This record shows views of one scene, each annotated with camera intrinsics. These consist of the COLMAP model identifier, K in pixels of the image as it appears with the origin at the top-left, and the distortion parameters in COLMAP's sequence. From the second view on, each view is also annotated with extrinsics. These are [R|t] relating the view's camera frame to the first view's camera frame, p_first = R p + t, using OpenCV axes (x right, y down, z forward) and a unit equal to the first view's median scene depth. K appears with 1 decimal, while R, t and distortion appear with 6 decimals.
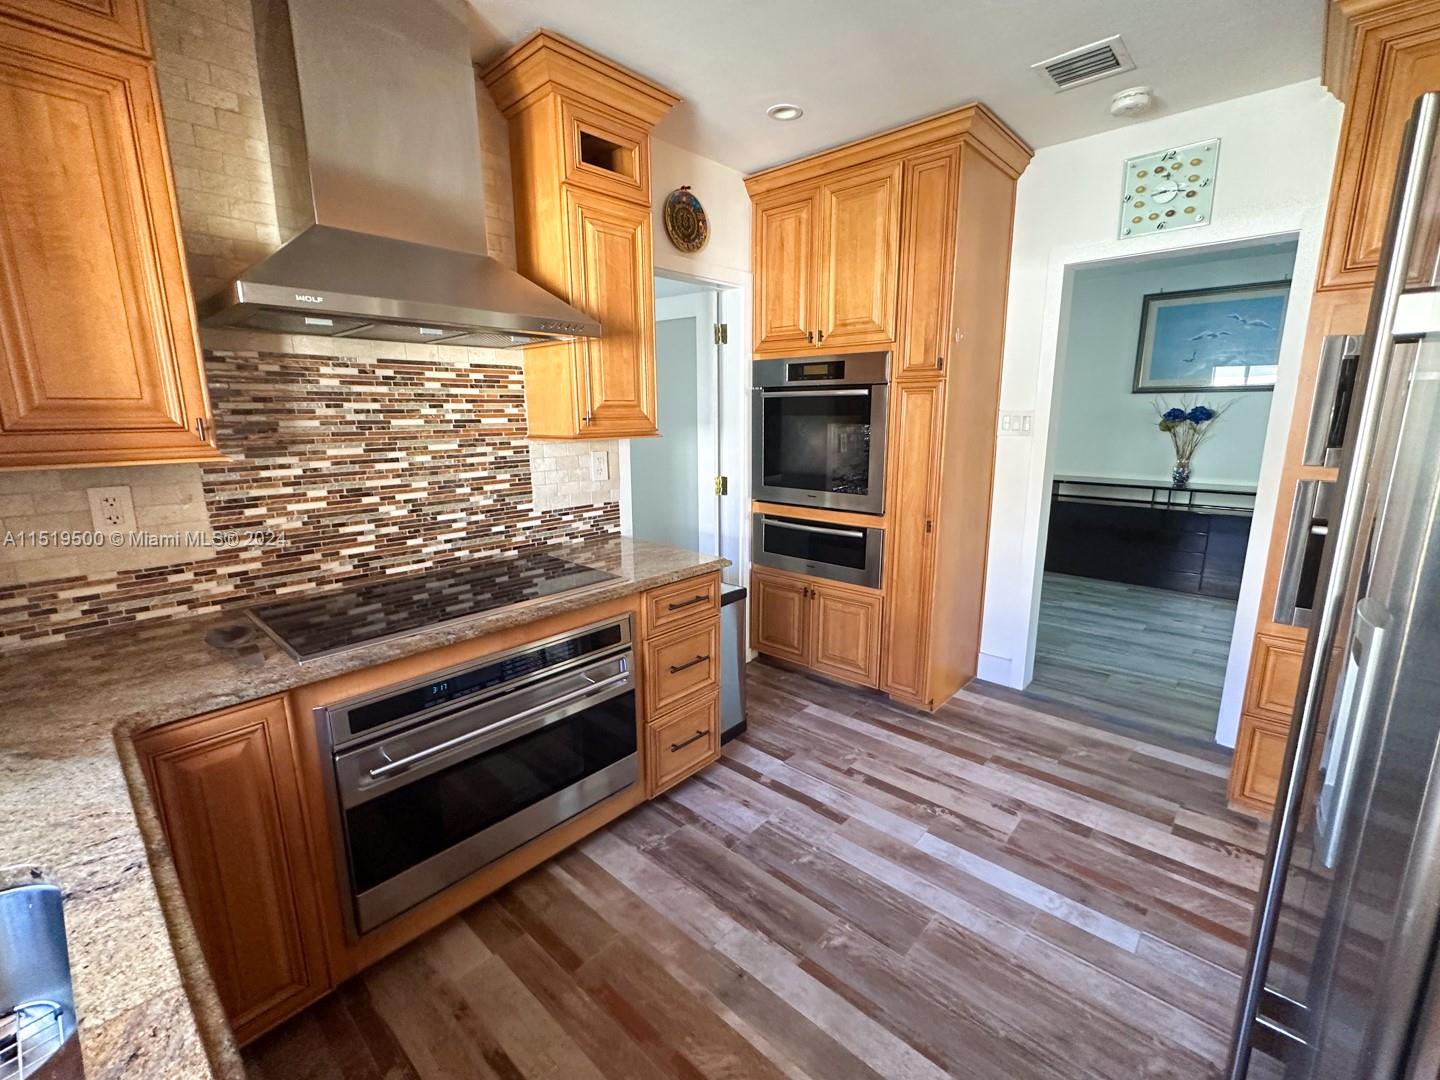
lens RADIAL K [[625.0, 0, 722.1], [0, 625.0, 536.7], [0, 0, 1]] dist [0.000246, 0.000154]
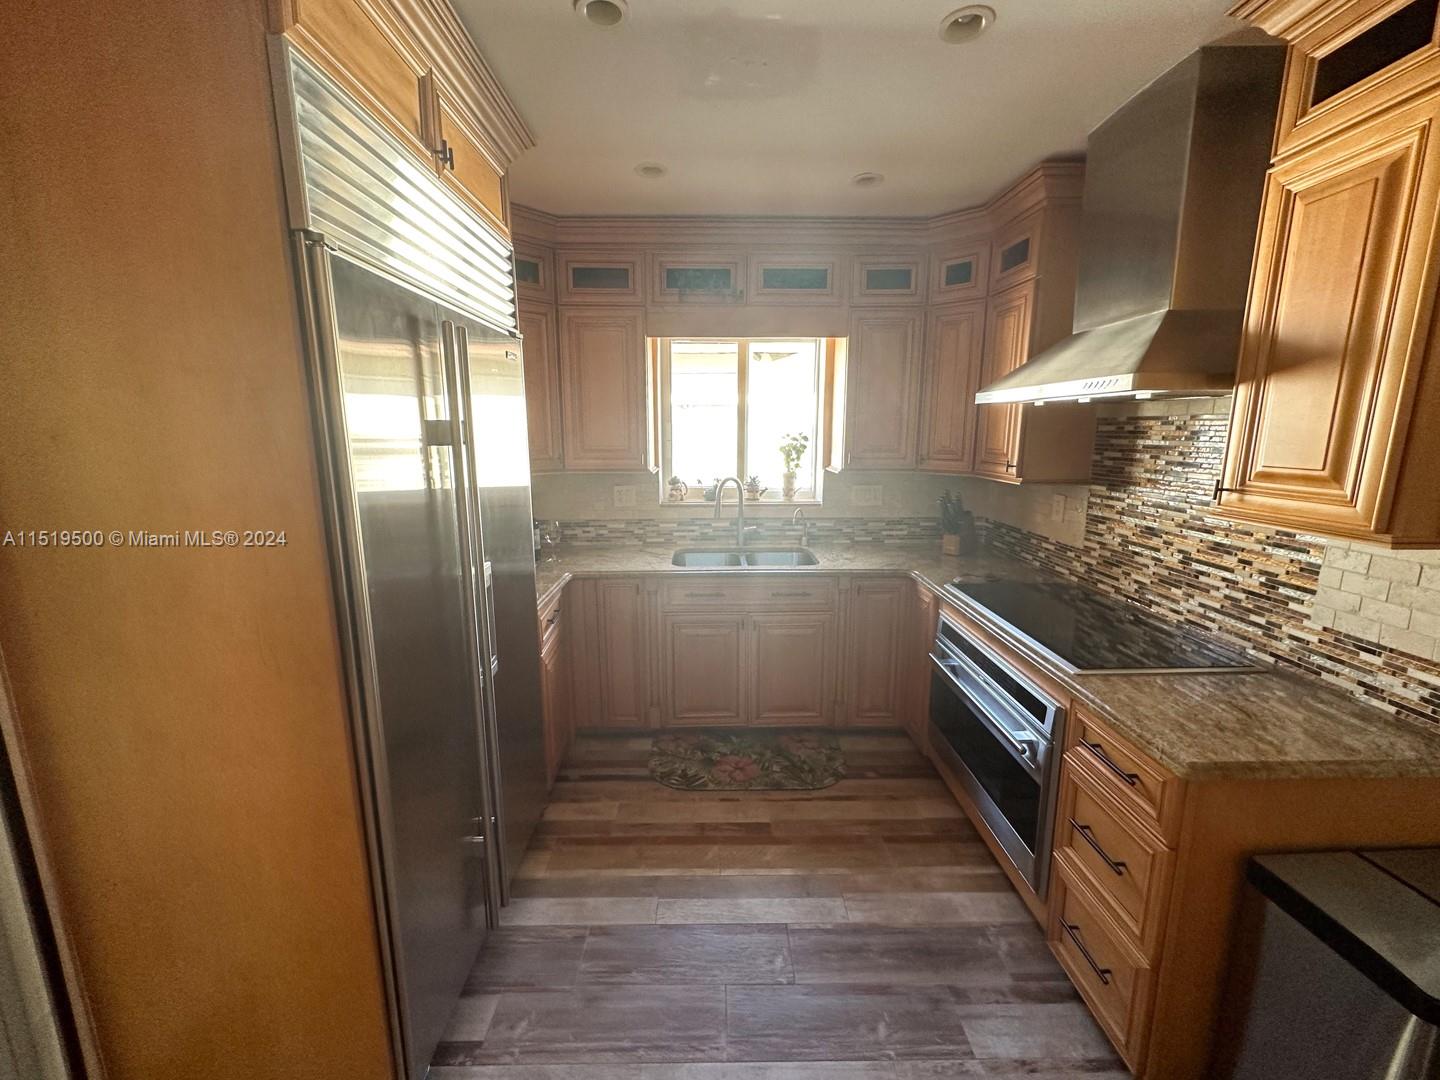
lens RADIAL K [[587.5, 0, 719.7], [0, 587.5, 537.6], [0, 0, 1]] dist [-0.000004, -0.000185]
pose [[-0.730646, 0.132570, -0.669762, 0.652944], [-0.128638, 0.936670, 0.325732, -0.277515], [0.670528, 0.324152, -0.667321, 1.061924]]
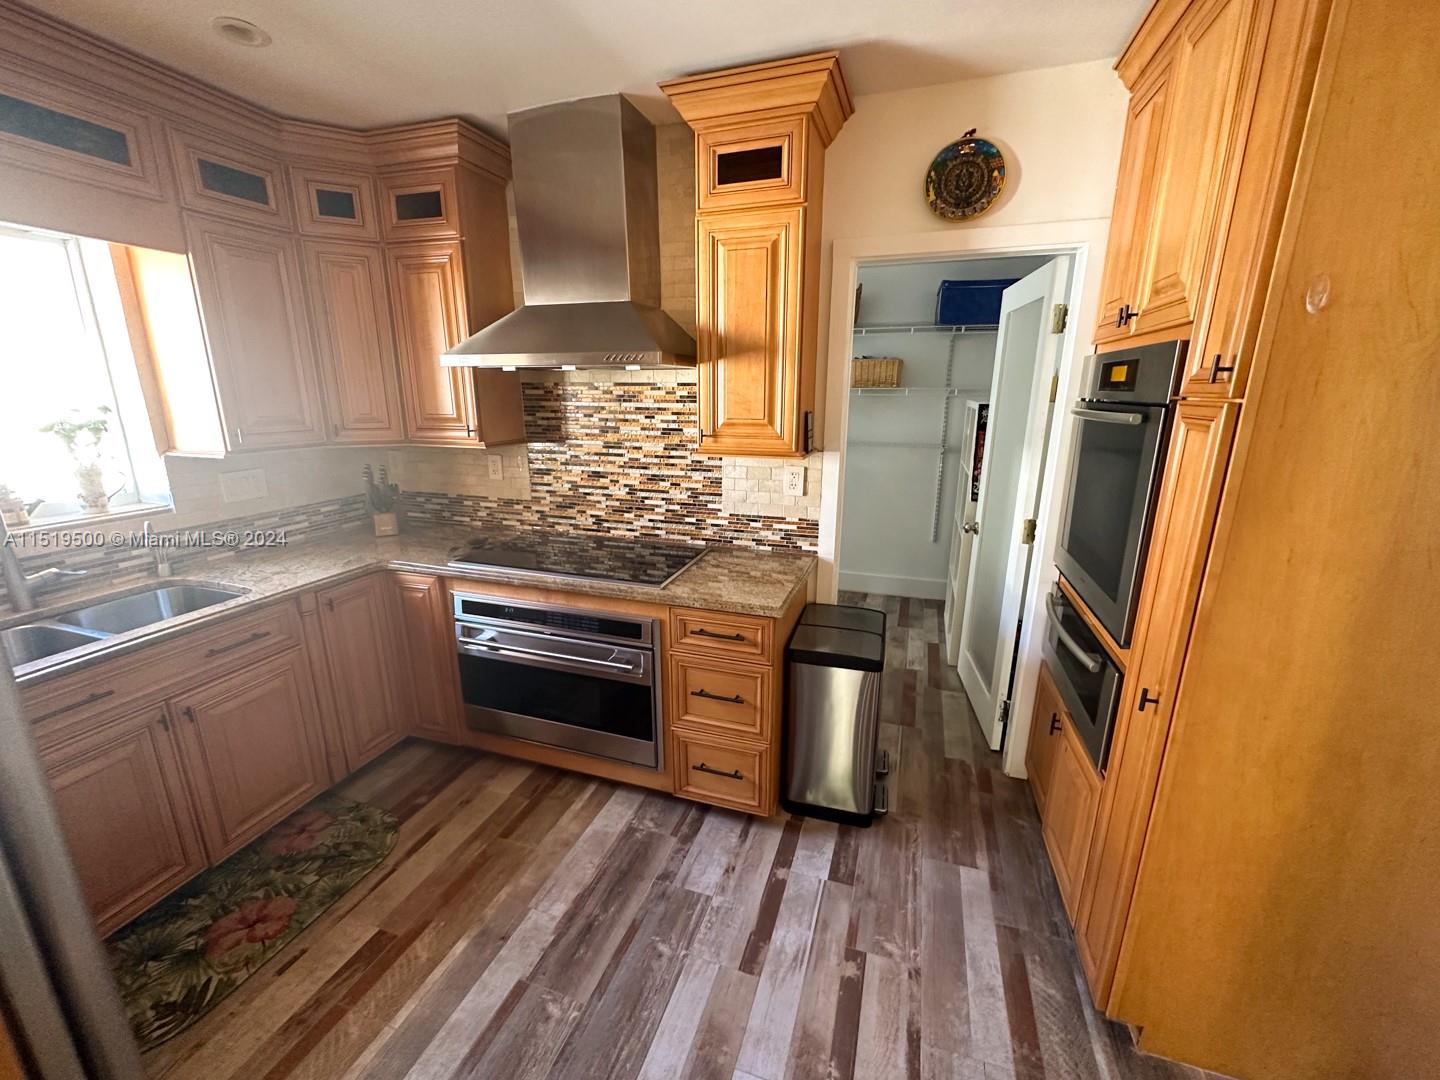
lens RADIAL K [[587.5, 0, 719.7], [0, 587.5, 537.6], [0, 0, 1]] dist [-0.000004, -0.000185]
pose [[0.403251, 0.234585, -0.884510, 0.706144], [-0.185798, 0.967439, 0.171873, -0.194255], [0.896029, 0.095032, 0.433706, 0.596409]]
